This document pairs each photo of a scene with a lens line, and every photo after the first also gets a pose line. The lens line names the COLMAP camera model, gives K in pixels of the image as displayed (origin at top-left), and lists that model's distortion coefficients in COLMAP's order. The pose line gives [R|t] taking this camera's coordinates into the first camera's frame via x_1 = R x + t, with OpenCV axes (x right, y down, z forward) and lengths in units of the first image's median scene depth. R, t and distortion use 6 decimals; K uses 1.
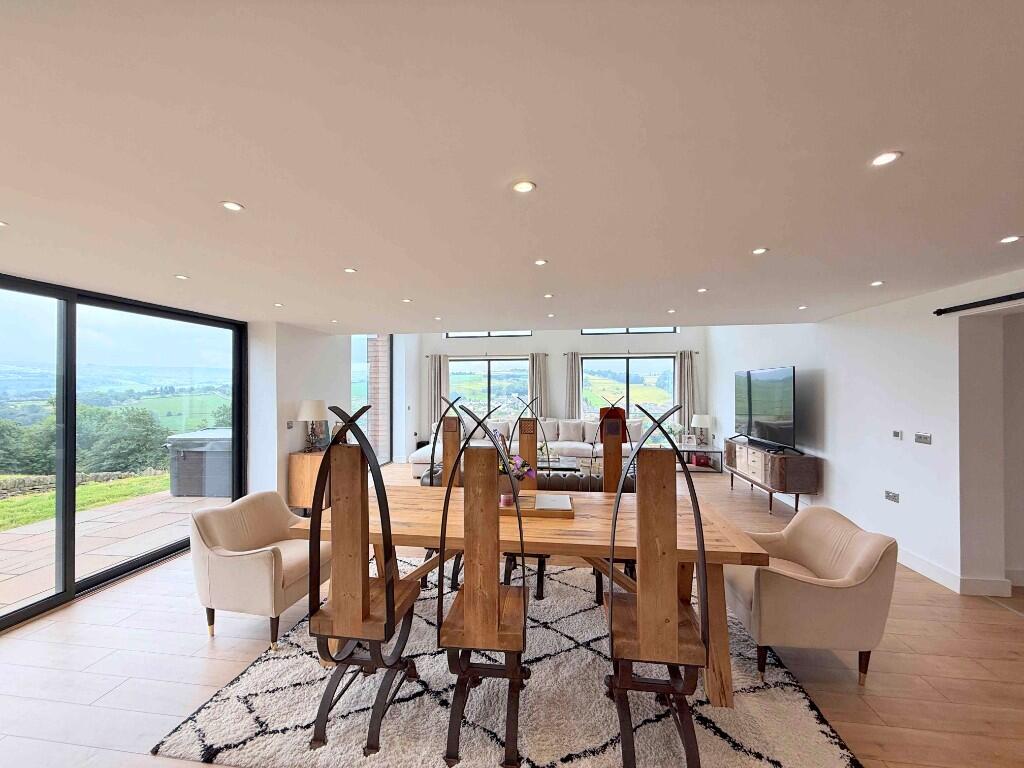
lens RADIAL K [[406.8, 0, 509.3], [0, 406.8, 385.7], [0, 0, 1]] dist [-0.000162, 0.000049]
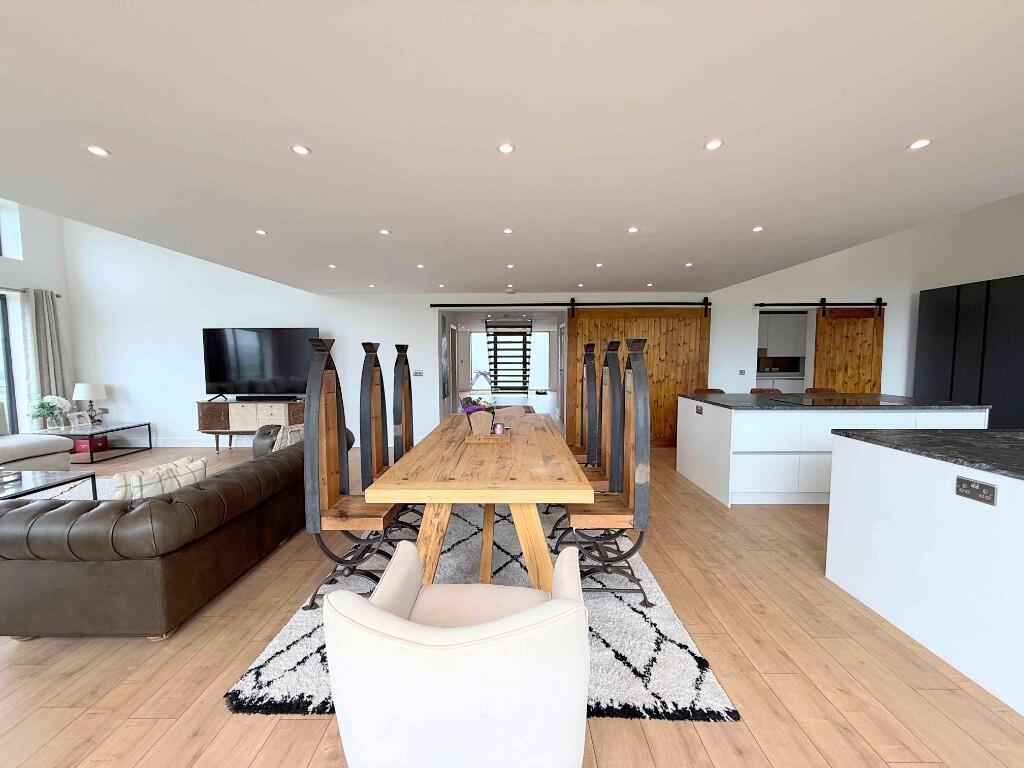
lens RADIAL K [[406.8, 0, 509.3], [0, 406.8, 385.7], [0, 0, 1]] dist [-0.000162, 0.000049]
pose [[-0.125018, -0.068346, 0.989798, -0.647602], [-0.000884, 0.997632, 0.068776, 0.045985], [-0.992154, 0.007723, -0.124782, 0.631060]]
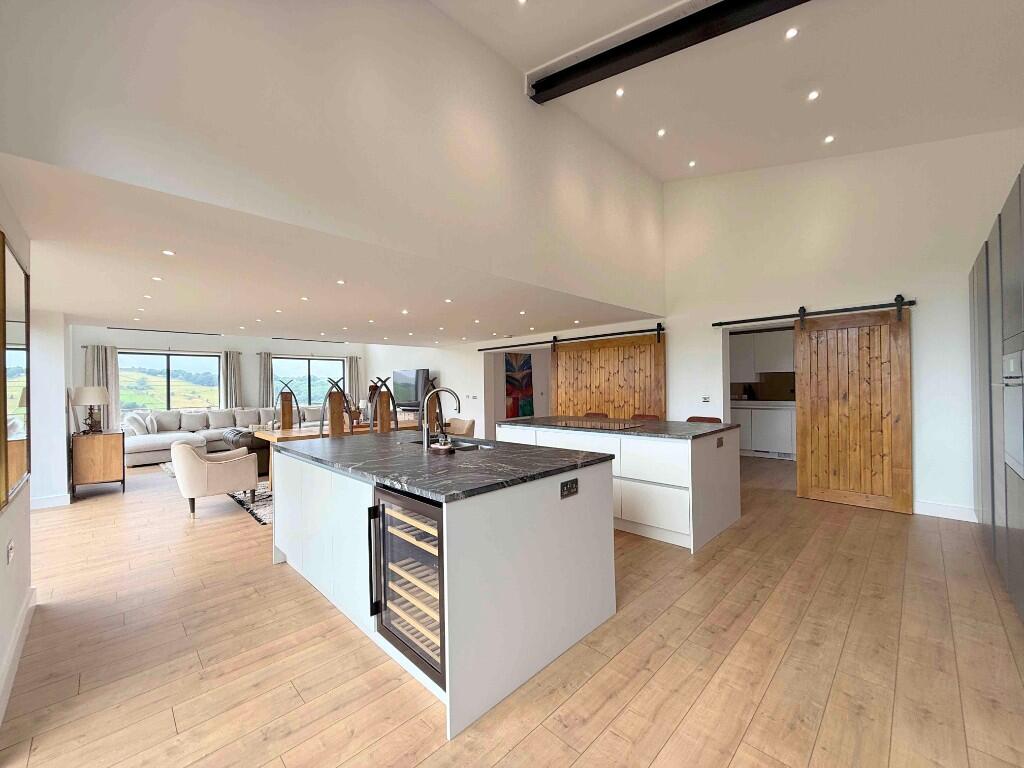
lens RADIAL K [[408.6, 0, 509.1], [0, 408.6, 385.5], [0, 0, 1]] dist [-0.001426, 0.000065]
pose [[0.604528, -0.003455, 0.796576, -0.741148], [0.009052, 0.999956, -0.002532, 0.049726], [-0.796532, 0.008741, 0.604533, -0.601619]]
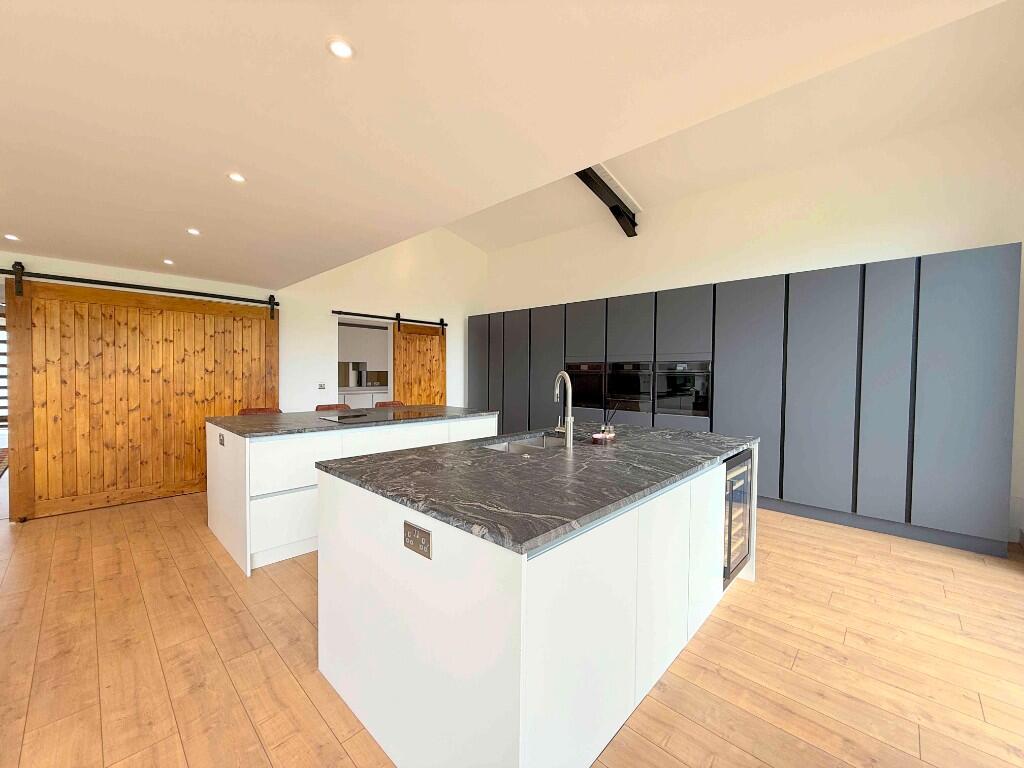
lens RADIAL K [[408.6, 0, 509.1], [0, 408.6, 385.5], [0, 0, 1]] dist [-0.001426, 0.000065]
pose [[-0.812030, -0.022364, 0.583187, -0.544232], [-0.010027, 0.999653, 0.024373, 0.056039], [-0.583530, 0.013944, -0.811972, 0.339356]]
